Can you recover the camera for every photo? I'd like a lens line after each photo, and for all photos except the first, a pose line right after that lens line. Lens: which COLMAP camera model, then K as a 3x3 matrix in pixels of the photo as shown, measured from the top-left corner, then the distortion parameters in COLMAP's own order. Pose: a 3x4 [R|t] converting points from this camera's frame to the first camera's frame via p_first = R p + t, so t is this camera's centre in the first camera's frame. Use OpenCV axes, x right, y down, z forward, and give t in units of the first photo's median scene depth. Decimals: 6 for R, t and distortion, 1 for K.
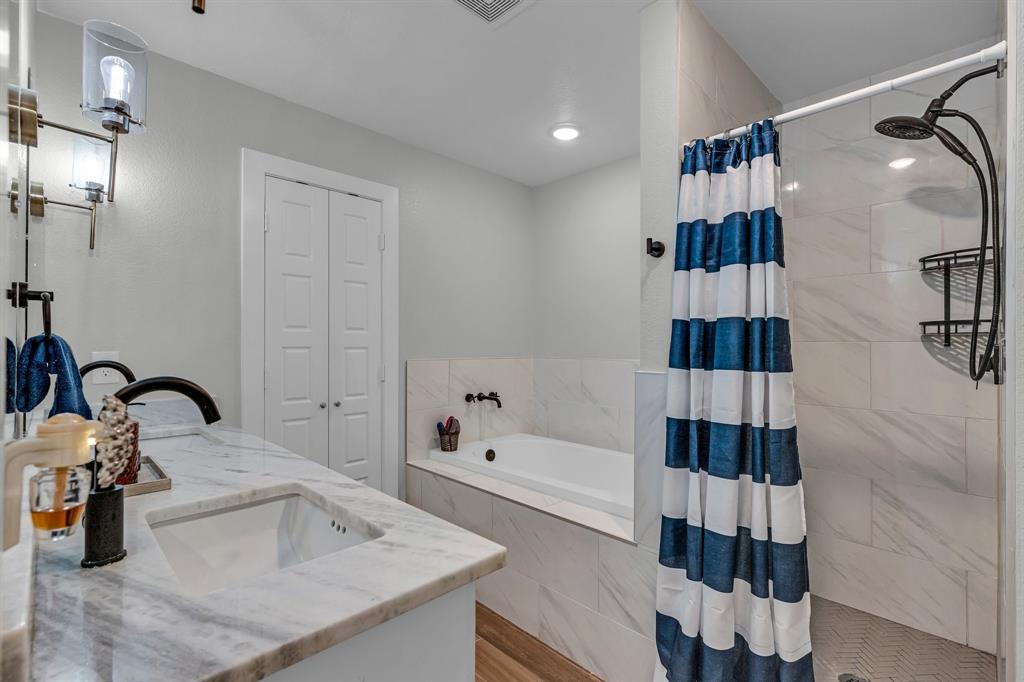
lens RADIAL K [[467.3, 0, 508.4], [0, 467.3, 340.9], [0, 0, 1]] dist [0.007565, 0.000395]
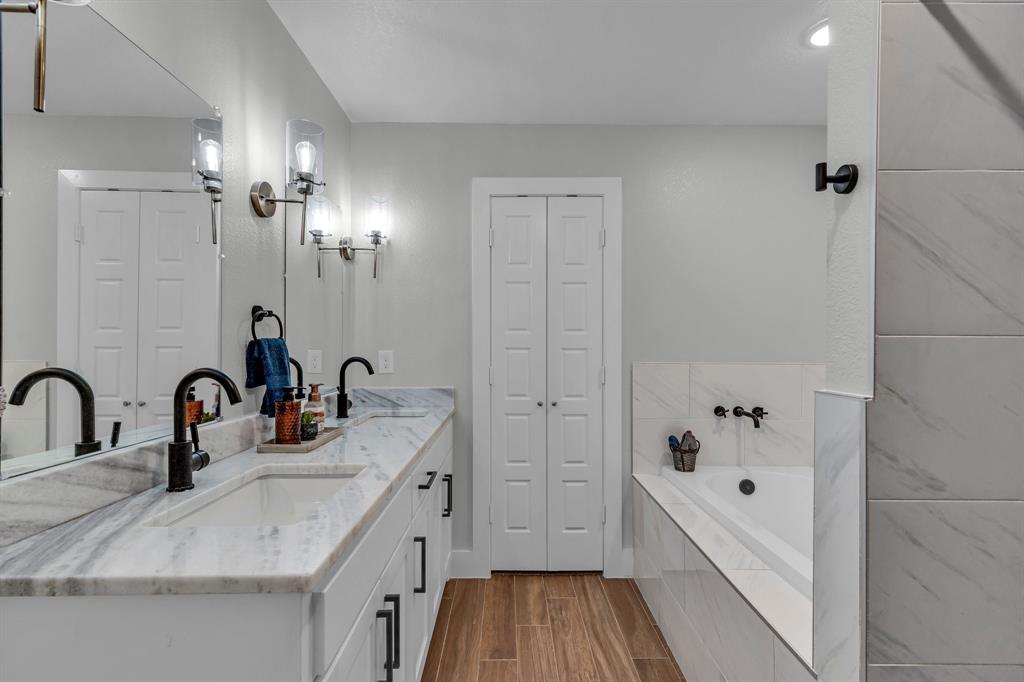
lens RADIAL K [[467.3, 0, 509.5], [0, 467.3, 345.5], [0, 0, 1]] dist [0.007565, 0.000395]
pose [[0.720212, -0.000326, -0.693754, 0.293733], [0.003910, 0.999986, 0.003589, 0.003176], [0.693743, -0.005297, 0.720203, 0.208304]]
